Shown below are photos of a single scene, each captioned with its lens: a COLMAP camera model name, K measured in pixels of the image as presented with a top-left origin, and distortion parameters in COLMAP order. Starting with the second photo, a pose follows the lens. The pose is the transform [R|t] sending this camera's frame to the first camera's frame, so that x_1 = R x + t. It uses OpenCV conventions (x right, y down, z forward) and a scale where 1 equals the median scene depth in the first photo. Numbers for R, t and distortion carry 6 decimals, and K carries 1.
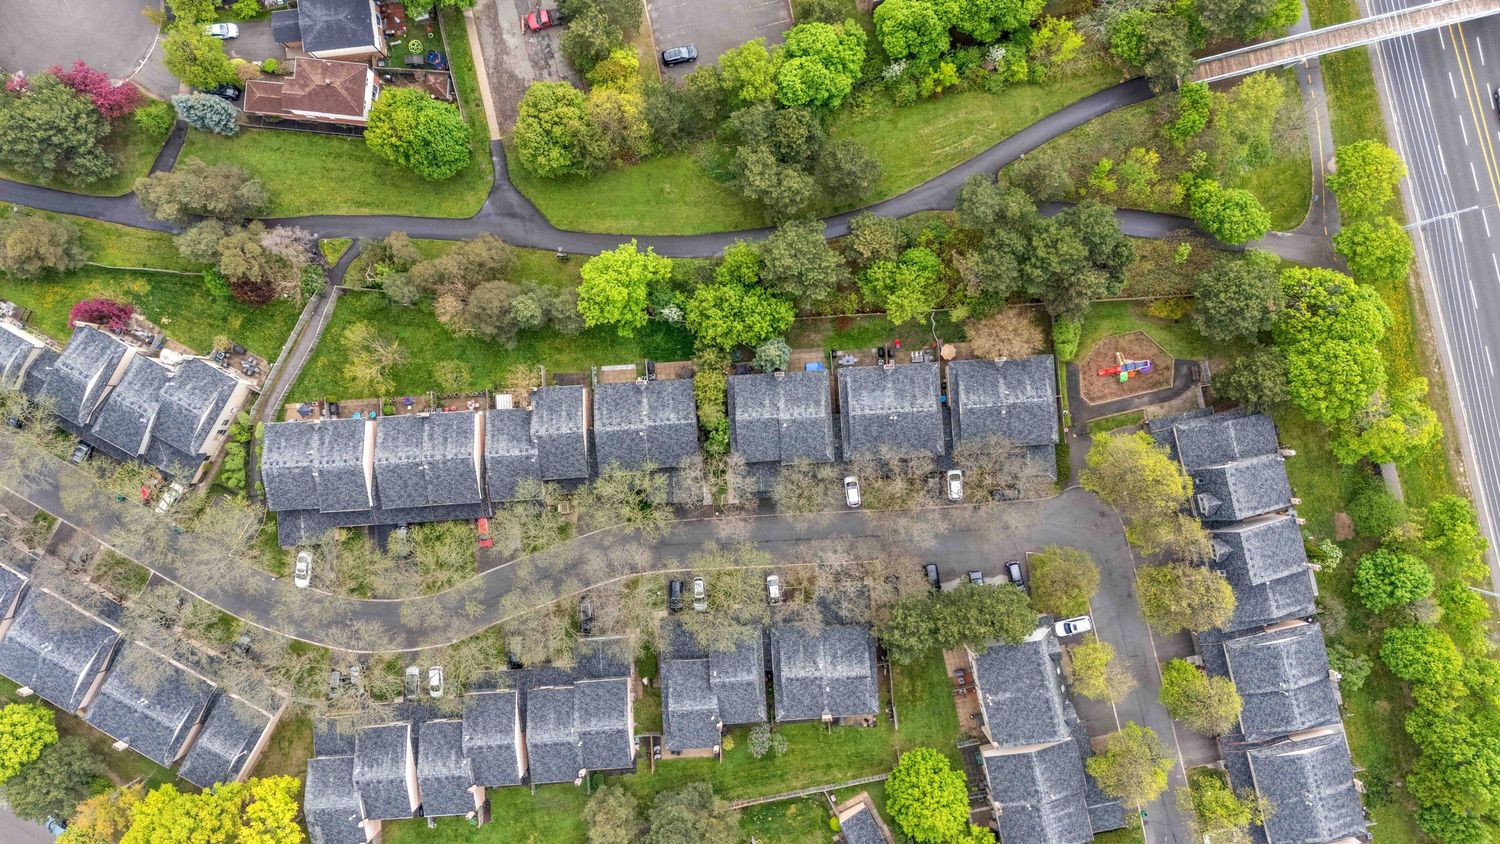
lens RADIAL K [[1056.6, 0, 743.3], [0, 1056.6, 399.2], [0, 0, 1]] dist [0.030348, -0.051753]
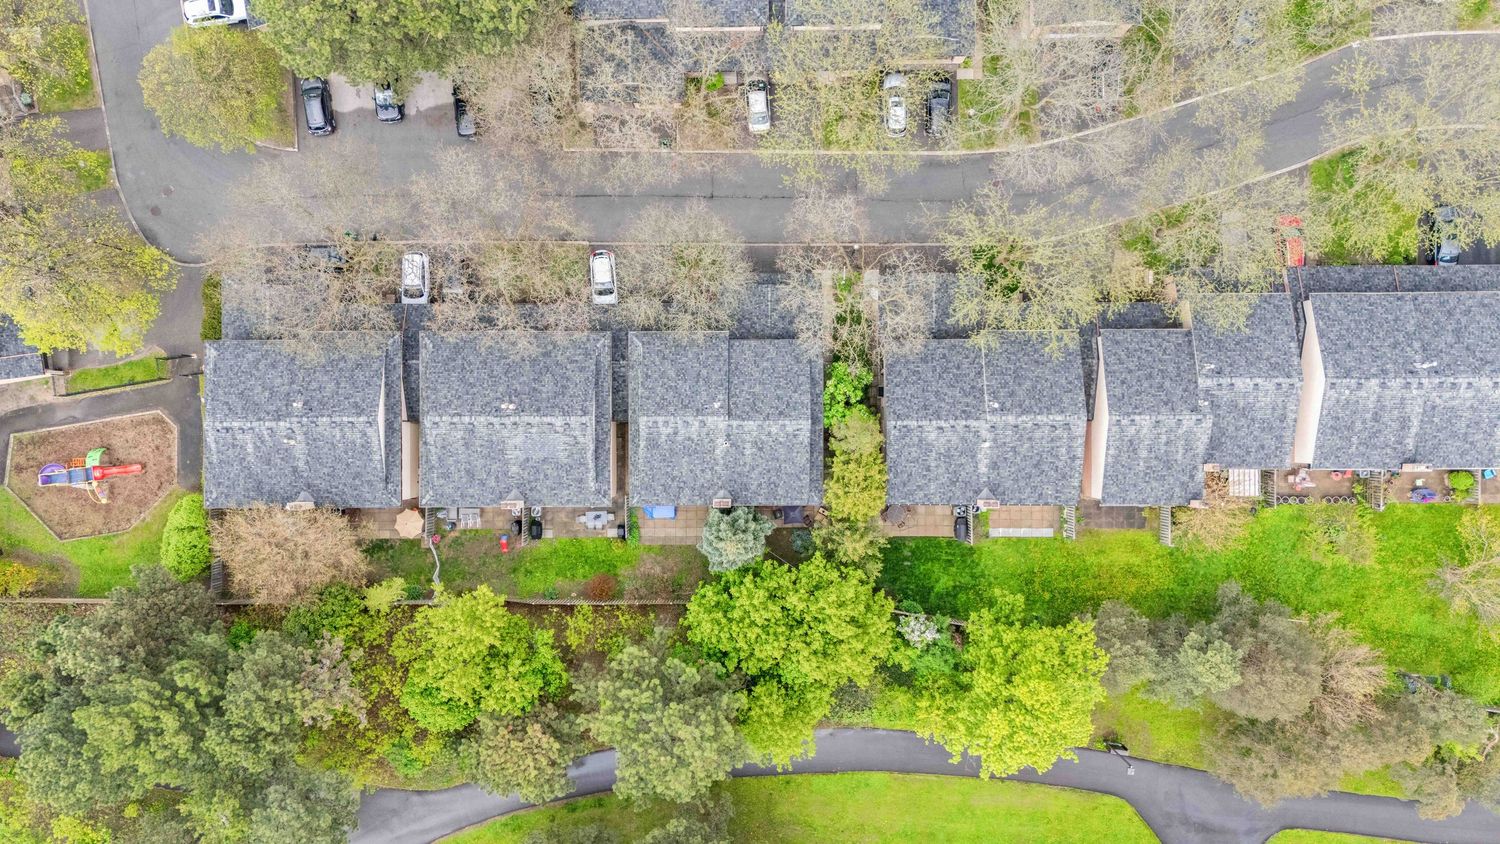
lens RADIAL K [[1056.6, 0, 743.3], [0, 1056.6, 399.2], [0, 0, 1]] dist [0.030348, -0.051753]
pose [[-0.996900, -0.058490, 0.052616, -0.000835], [0.061400, -0.996569, 0.055507, -0.000888], [0.049189, 0.058566, 0.997071, 0.472928]]
